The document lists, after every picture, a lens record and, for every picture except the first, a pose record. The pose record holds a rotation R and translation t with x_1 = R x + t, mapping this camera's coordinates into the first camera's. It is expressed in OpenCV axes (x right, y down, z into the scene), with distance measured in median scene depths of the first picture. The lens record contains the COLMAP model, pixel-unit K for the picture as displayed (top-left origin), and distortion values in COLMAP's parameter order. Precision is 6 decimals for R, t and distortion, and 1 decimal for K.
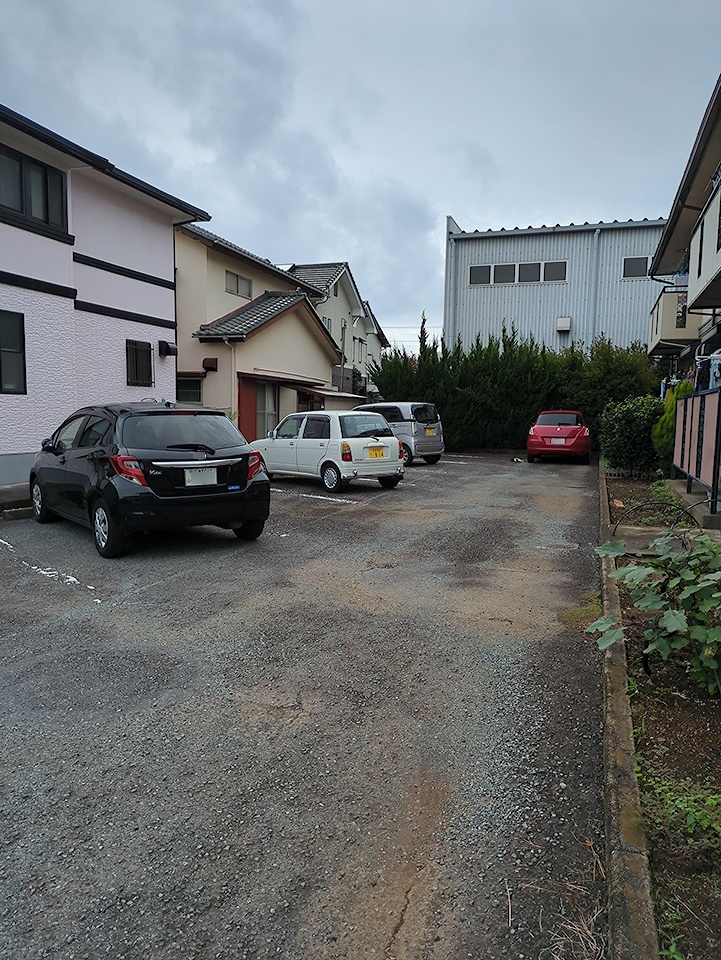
lens RADIAL K [[700.4, 0, 360.0], [0, 700.4, 486.1], [0, 0, 1]] dist [0.024133, -0.006192]
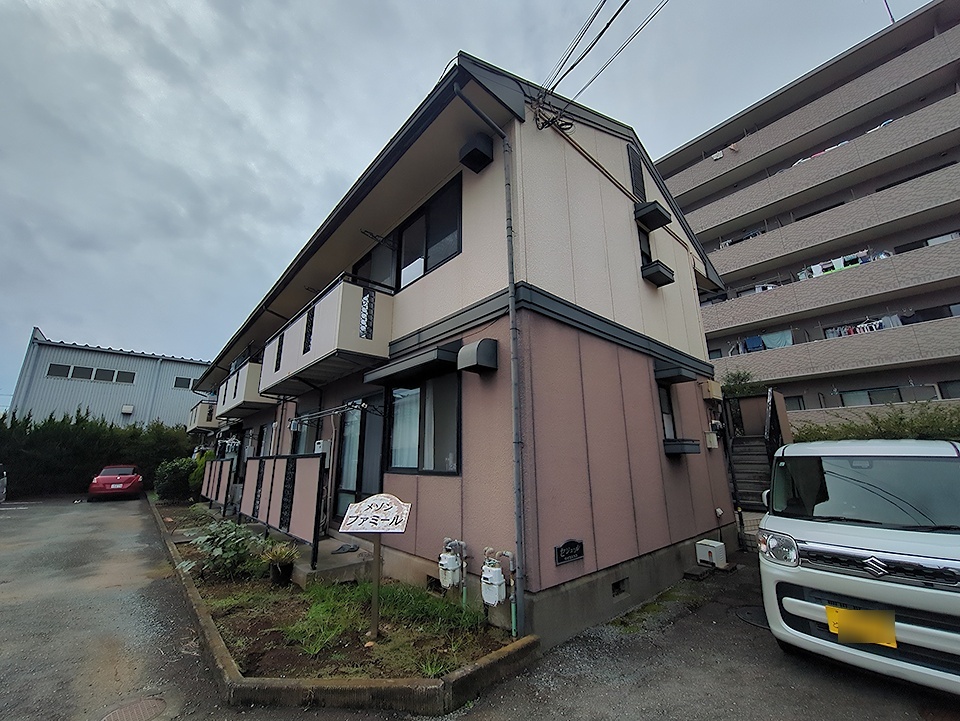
lens RADIAL K [[381.4, 0, 476.1], [0, 381.4, 365.1], [0, 0, 1]] dist [0.002203, 0.000564]
pose [[0.502053, 0.190257, 0.843650, -0.108494], [0.104458, 0.955020, -0.277536, -0.000166], [-0.858505, 0.227464, 0.459597, -0.180483]]
